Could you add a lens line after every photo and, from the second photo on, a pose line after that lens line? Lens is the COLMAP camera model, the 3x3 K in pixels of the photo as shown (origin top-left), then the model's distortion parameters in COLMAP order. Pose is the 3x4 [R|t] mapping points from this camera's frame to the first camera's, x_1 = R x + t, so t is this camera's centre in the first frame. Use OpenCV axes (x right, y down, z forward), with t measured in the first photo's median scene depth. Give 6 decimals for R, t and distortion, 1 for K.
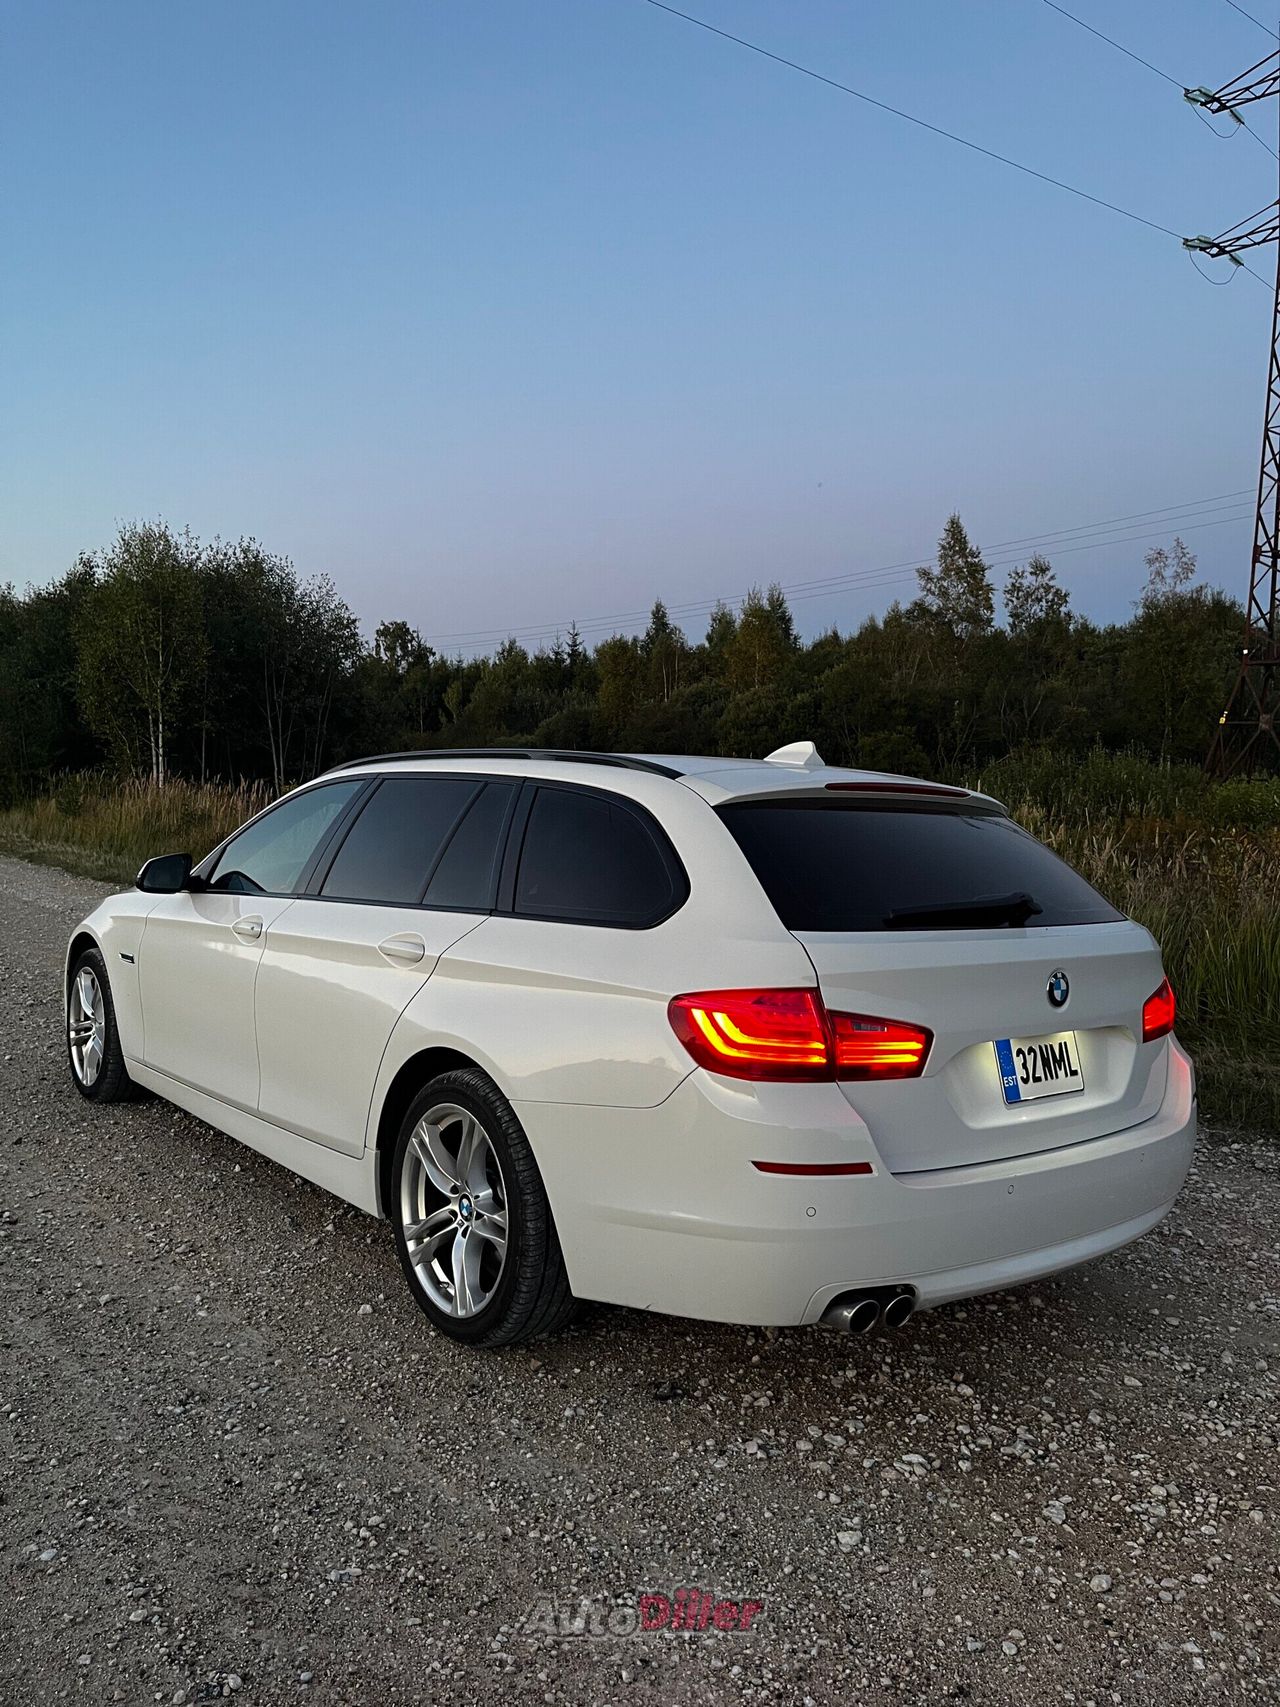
lens RADIAL K [[1306.7, 0, 638.5], [0, 1306.7, 848.5], [0, 0, 1]] dist [0.014894, -0.011714]
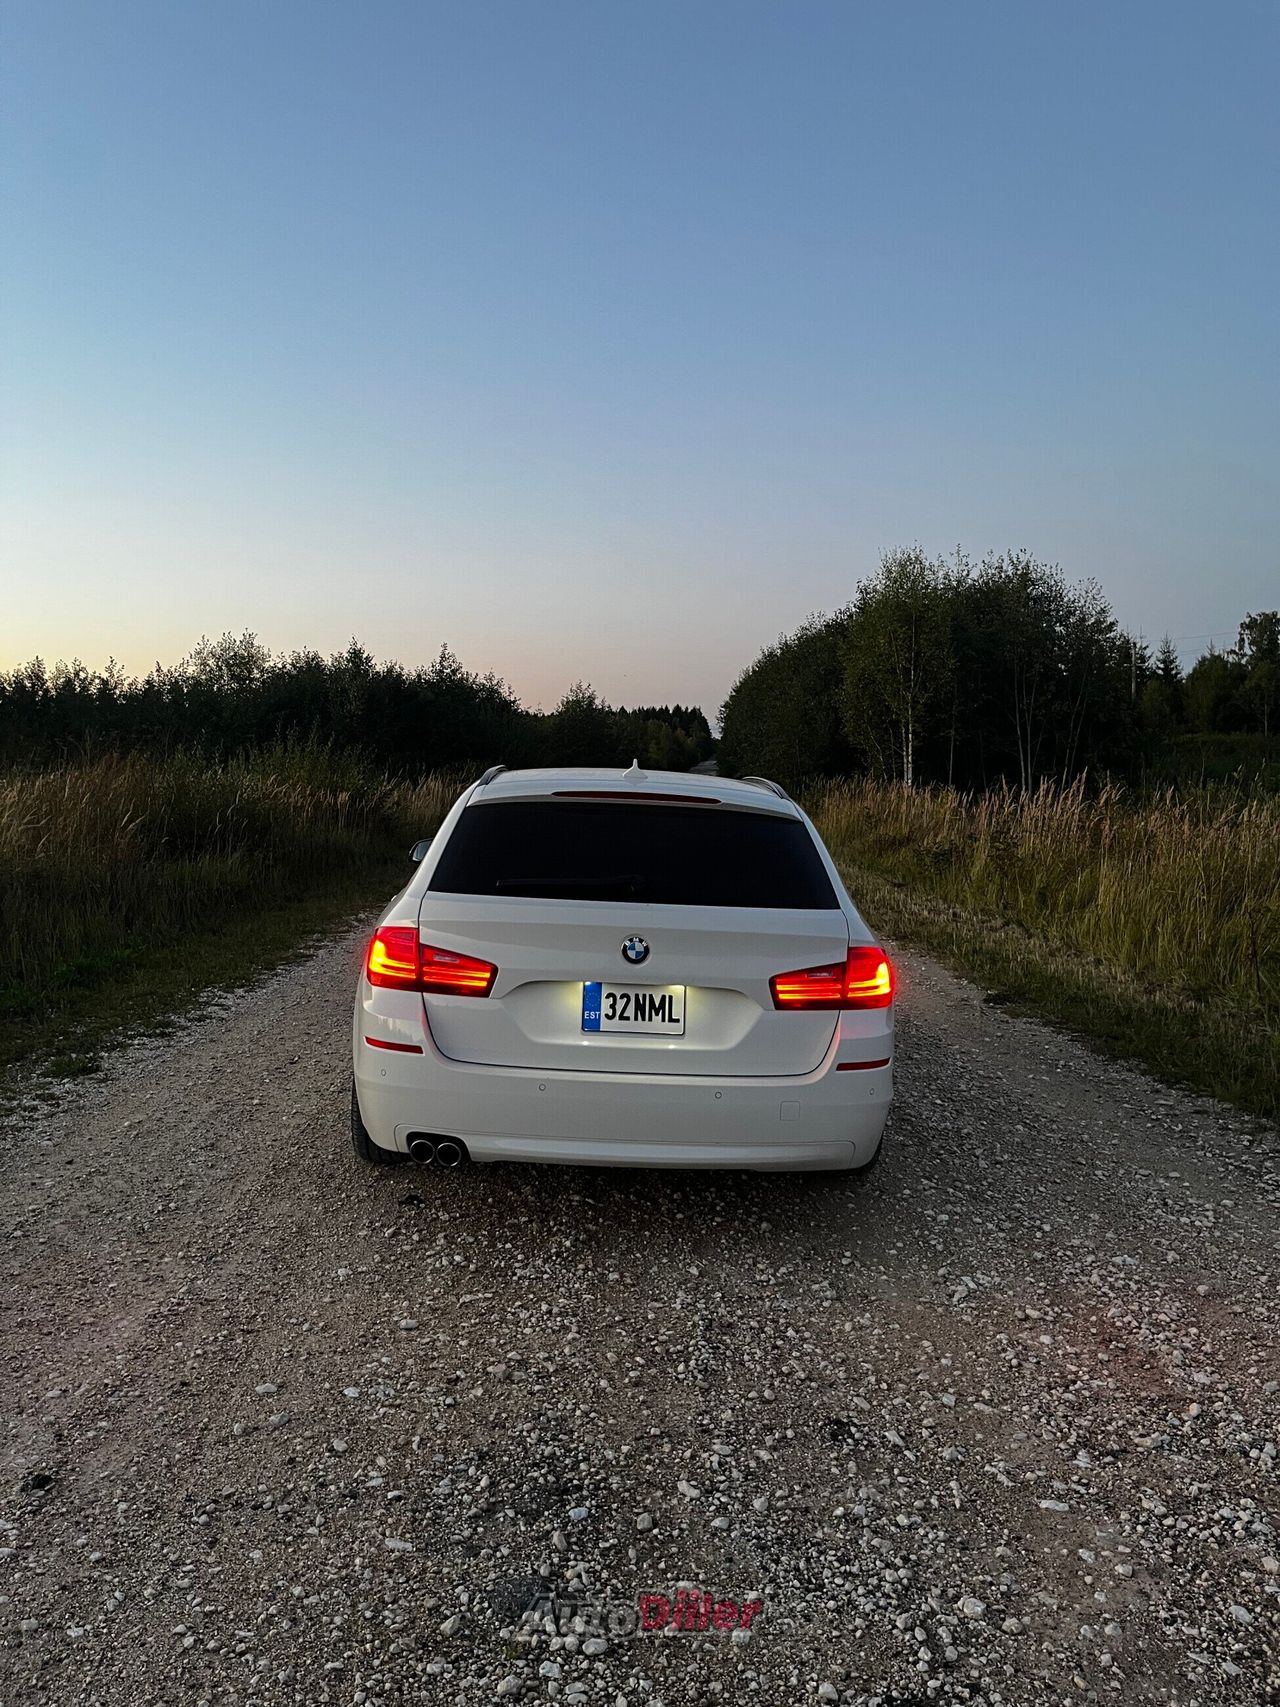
lens RADIAL K [[1306.7, 0, 627.9], [0, 1306.7, 852.4], [0, 0, 1]] dist [0.014894, -0.011714]
pose [[0.797776, 0.031813, -0.602114, 0.694819], [-0.032410, 0.999426, 0.009864, -0.001187], [0.602082, 0.011646, 0.798349, -0.025382]]
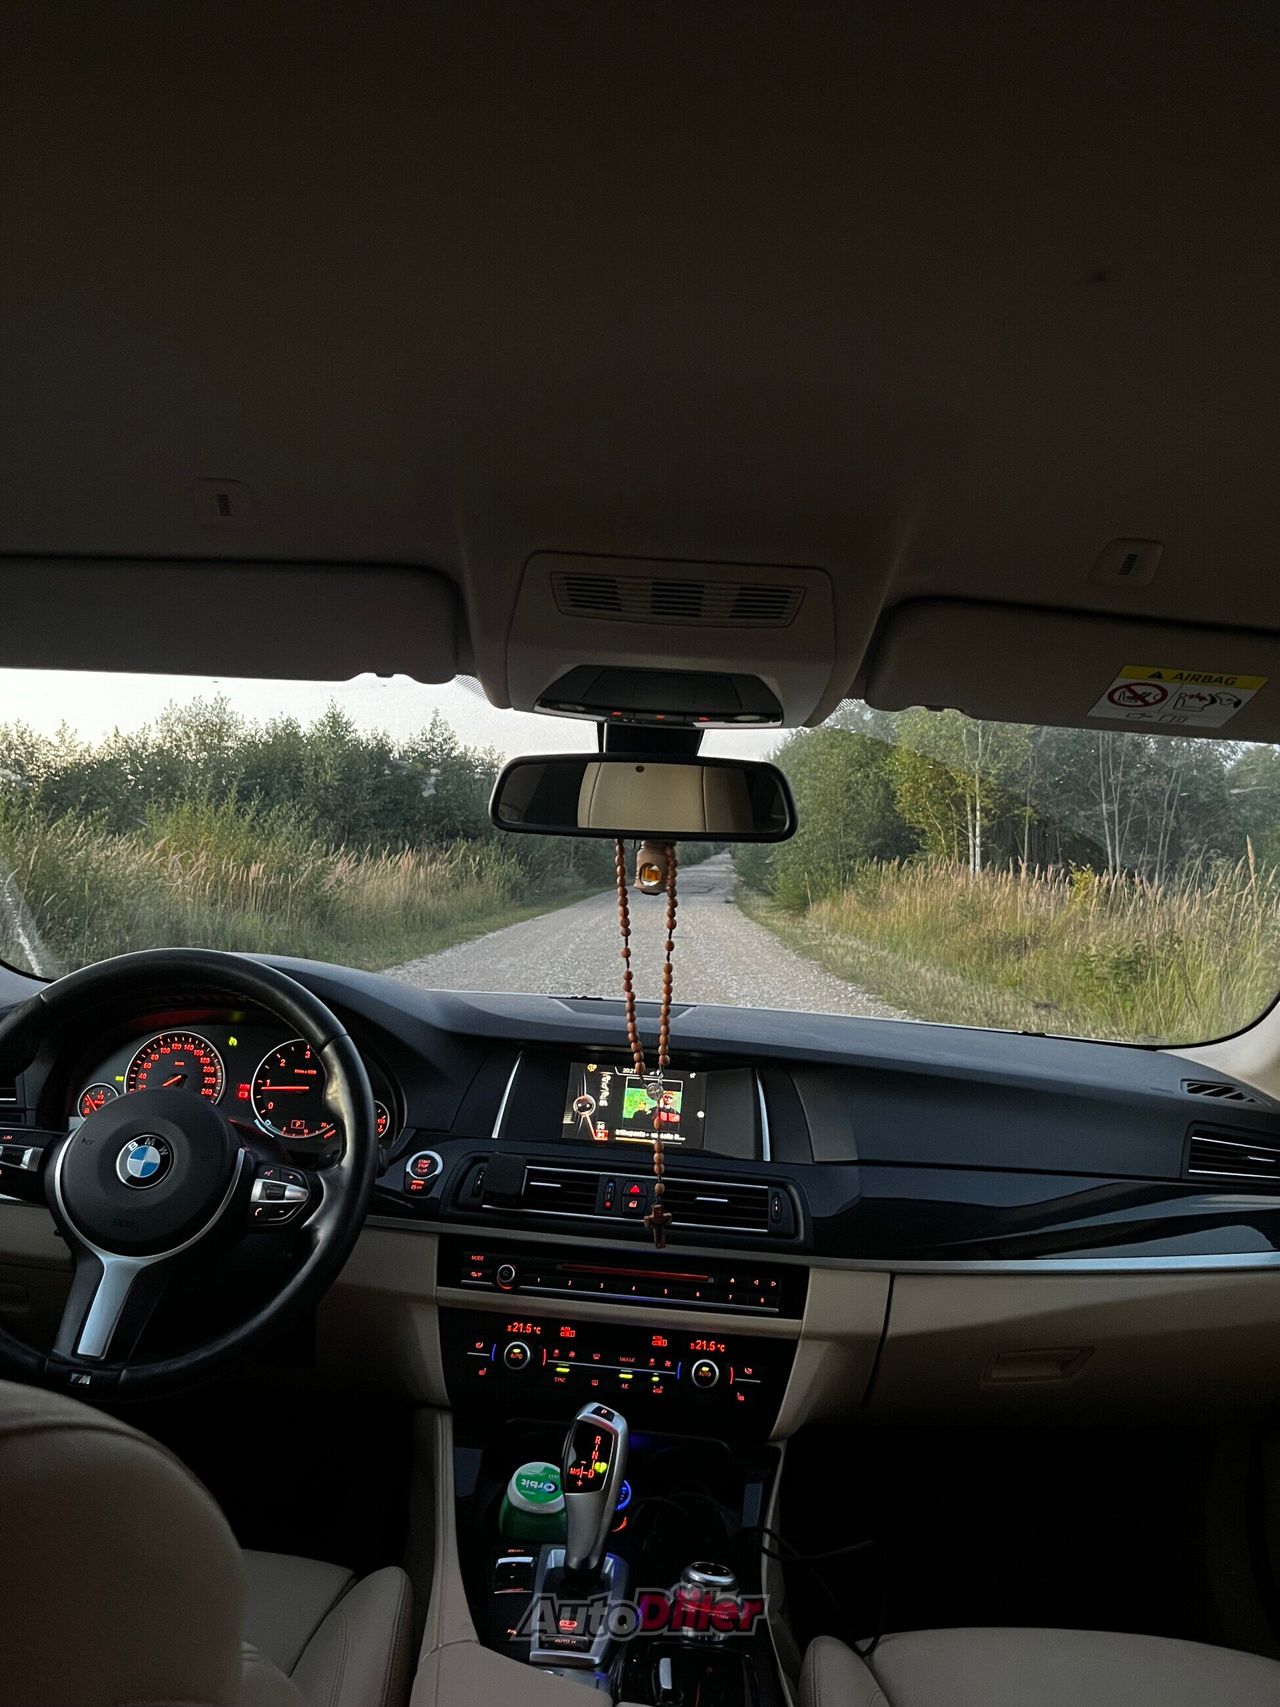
lens RADIAL K [[1306.7, 0, 631.2], [0, 1306.7, 848.6], [0, 0, 1]] dist [0.014894, -0.011714]
pose [[0.795475, -0.002011, -0.605983, -0.034103], [-0.045828, 0.996931, -0.063467, -0.003374], [0.604251, 0.078257, 0.792942, 0.893111]]
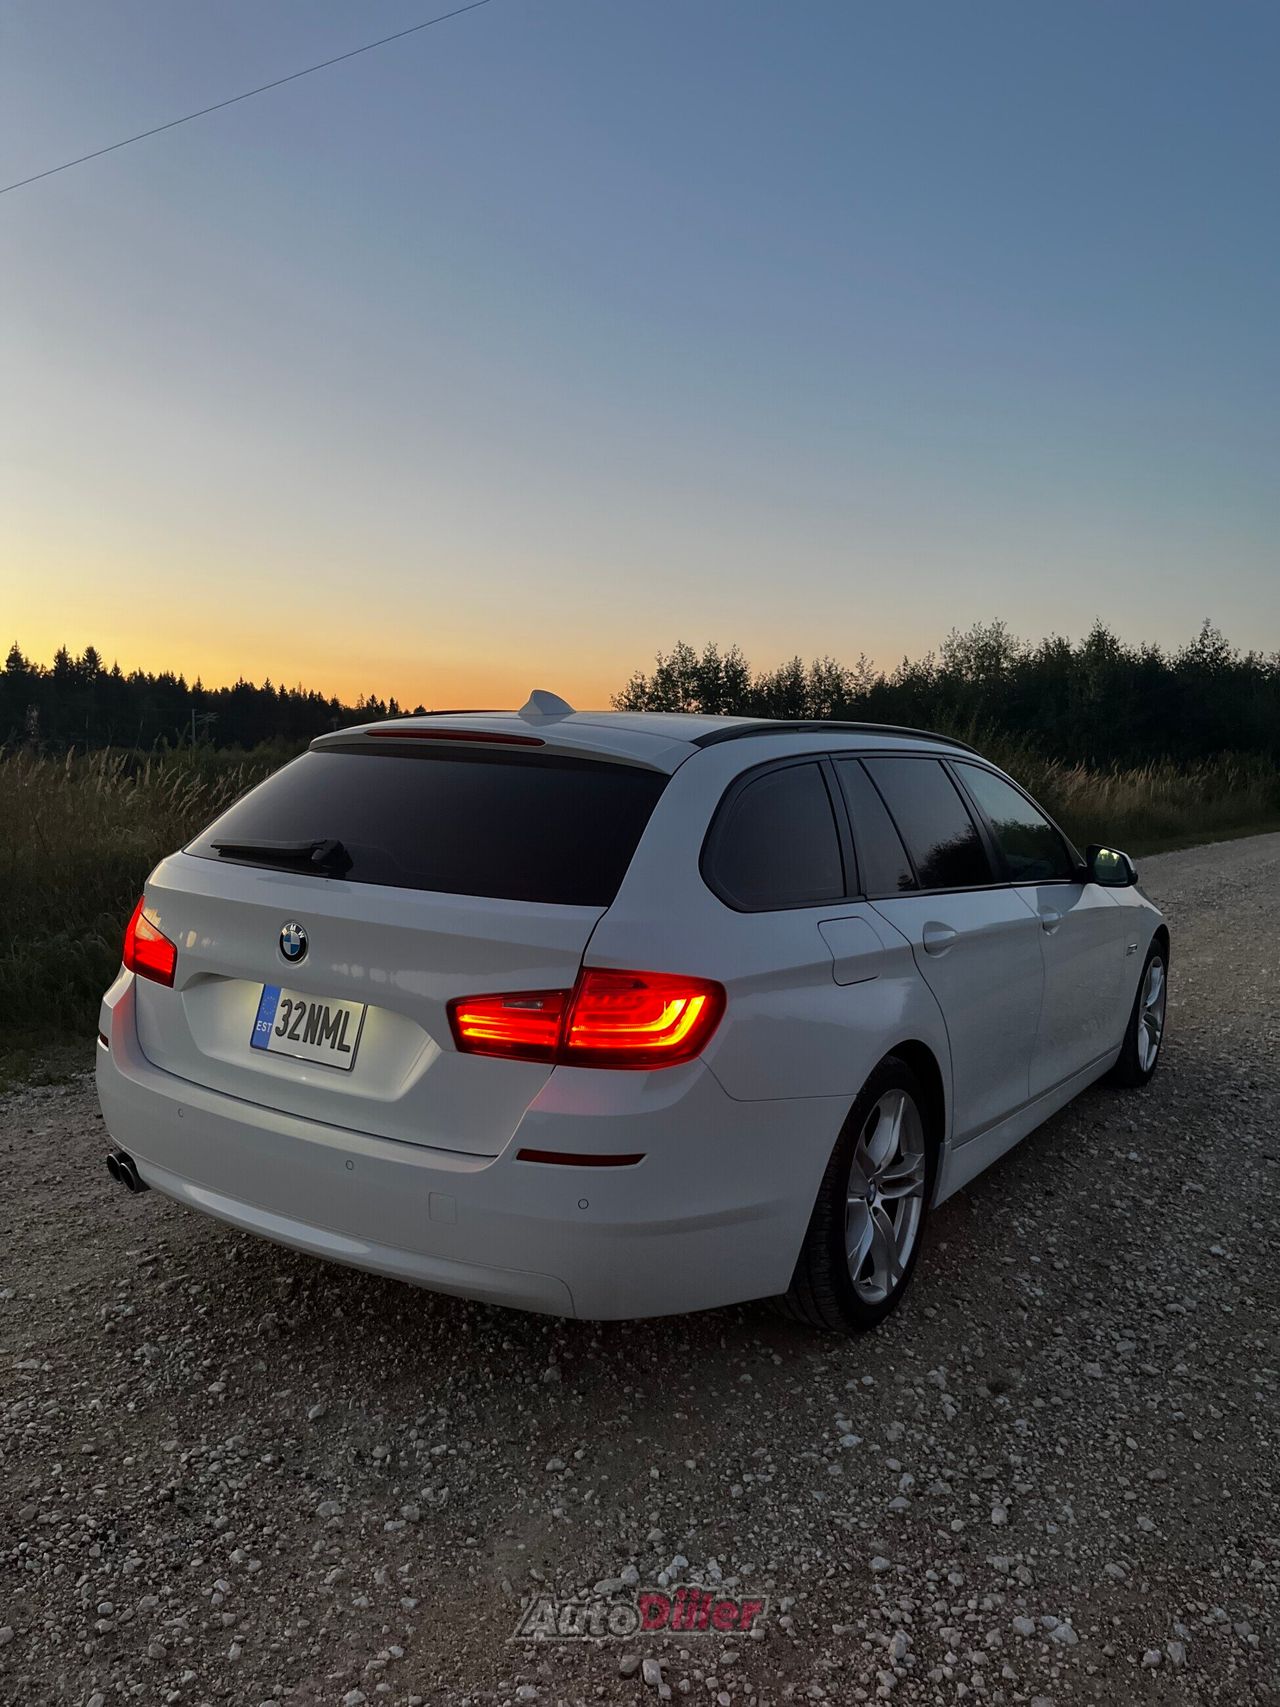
lens RADIAL K [[1306.7, 0, 626.1], [0, 1306.7, 851.3], [0, 0, 1]] dist [0.014894, -0.011714]
pose [[0.312755, 0.055793, -0.948194, 0.805284], [-0.057870, 0.997538, 0.039609, -0.004270], [0.948069, 0.042484, 0.315213, 0.591504]]
